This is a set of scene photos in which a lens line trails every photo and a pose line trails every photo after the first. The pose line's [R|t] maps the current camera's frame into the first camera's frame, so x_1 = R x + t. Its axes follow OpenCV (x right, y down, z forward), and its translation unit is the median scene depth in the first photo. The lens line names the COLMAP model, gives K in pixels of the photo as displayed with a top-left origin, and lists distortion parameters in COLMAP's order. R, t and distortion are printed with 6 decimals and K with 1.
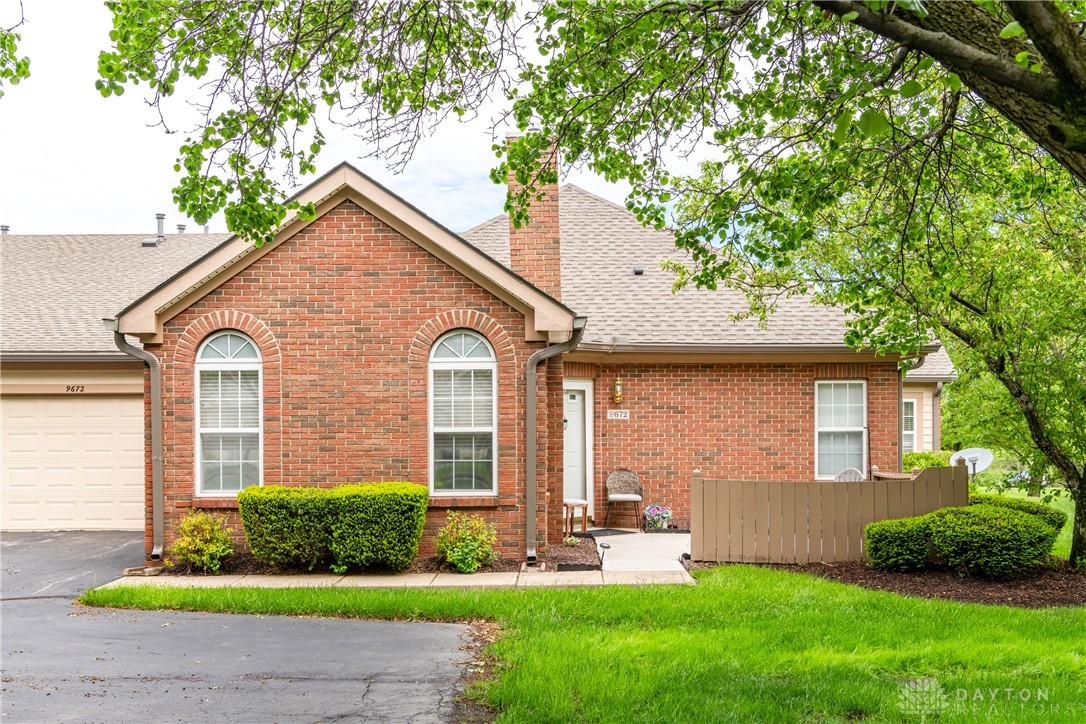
lens RADIAL K [[1226.4, 0, 547.2], [0, 1226.4, 413.3], [0, 0, 1]] dist [-0.001388, 0.000000]
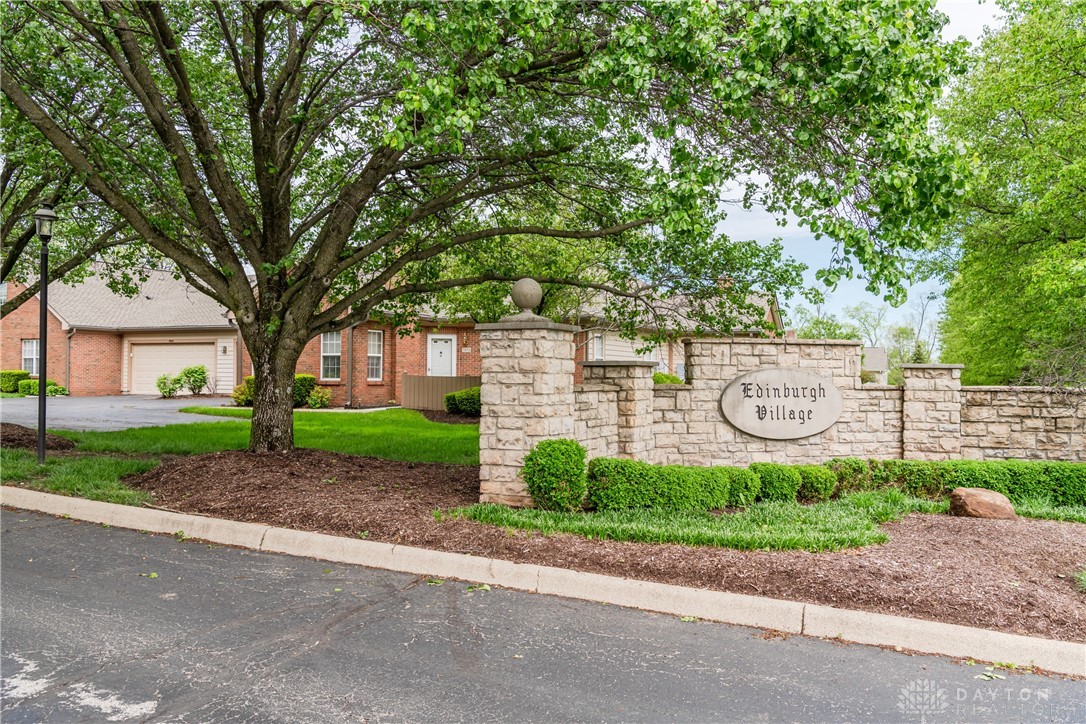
lens RADIAL K [[842.9, 0, 543.2], [0, 842.9, 355.0], [0, 0, 1]] dist [0.009036, -0.001088]
pose [[0.901138, 0.002121, -0.433528, 1.089346], [-0.003733, 0.999989, -0.002867, 0.018261], [0.433517, 0.004202, 0.901136, -0.386972]]
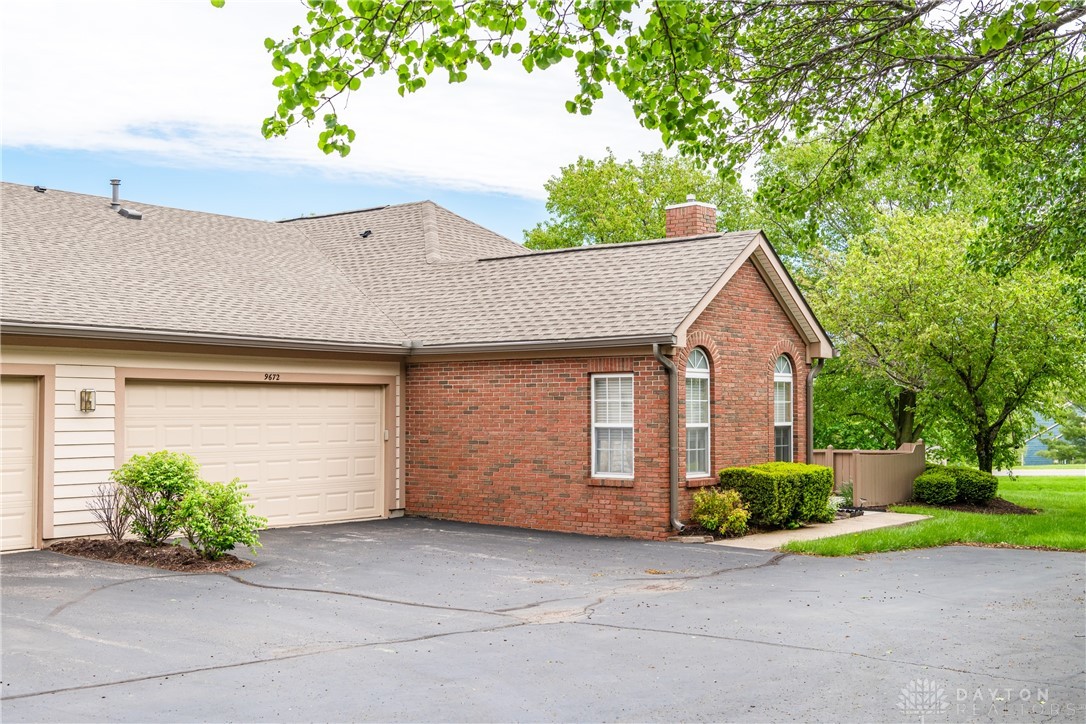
lens RADIAL K [[1283.7, 0, 544.1], [0, 1283.7, 361.4], [0, 0, 1]] dist [-0.015911, 0.000000]
pose [[0.603428, 0.035417, 0.796630, -1.421266], [-0.020419, 0.999372, -0.028963, -0.010649], [-0.797156, 0.001211, 0.603772, 0.324320]]
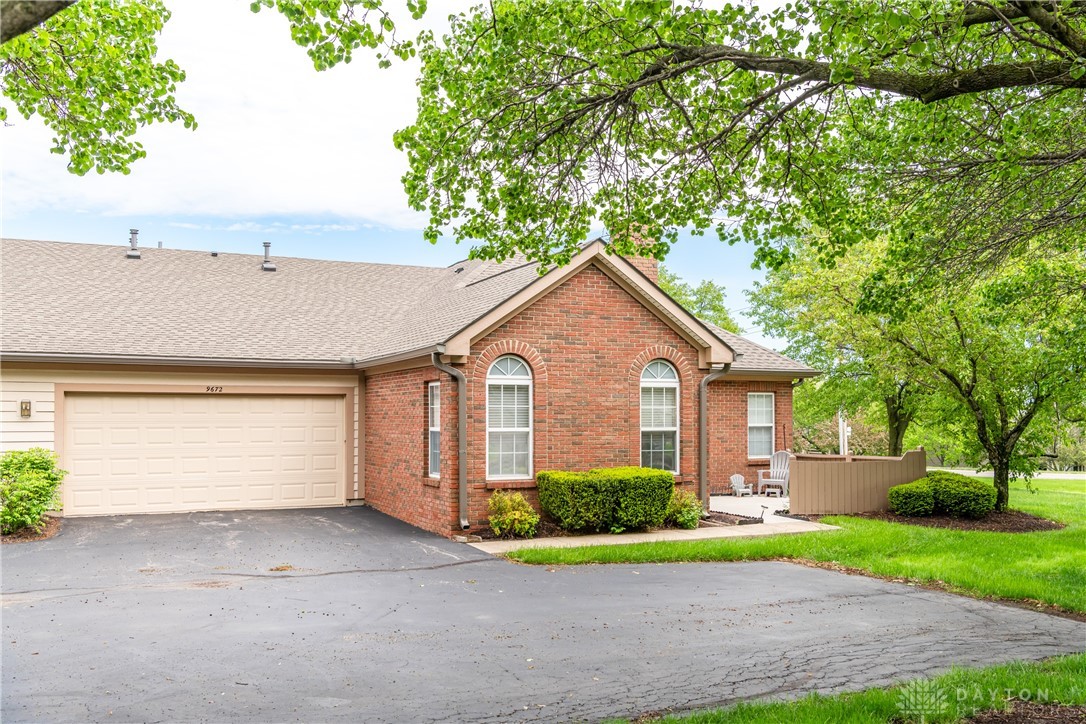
lens RADIAL K [[993.6, 0, 542.8], [0, 993.6, 368.1], [0, 0, 1]] dist [0.009282, 0.000000]
pose [[0.902837, 0.025189, 0.429245, -0.694331], [-0.012976, 0.999424, -0.031354, -0.019694], [-0.429788, 0.022738, 0.902644, 0.007844]]
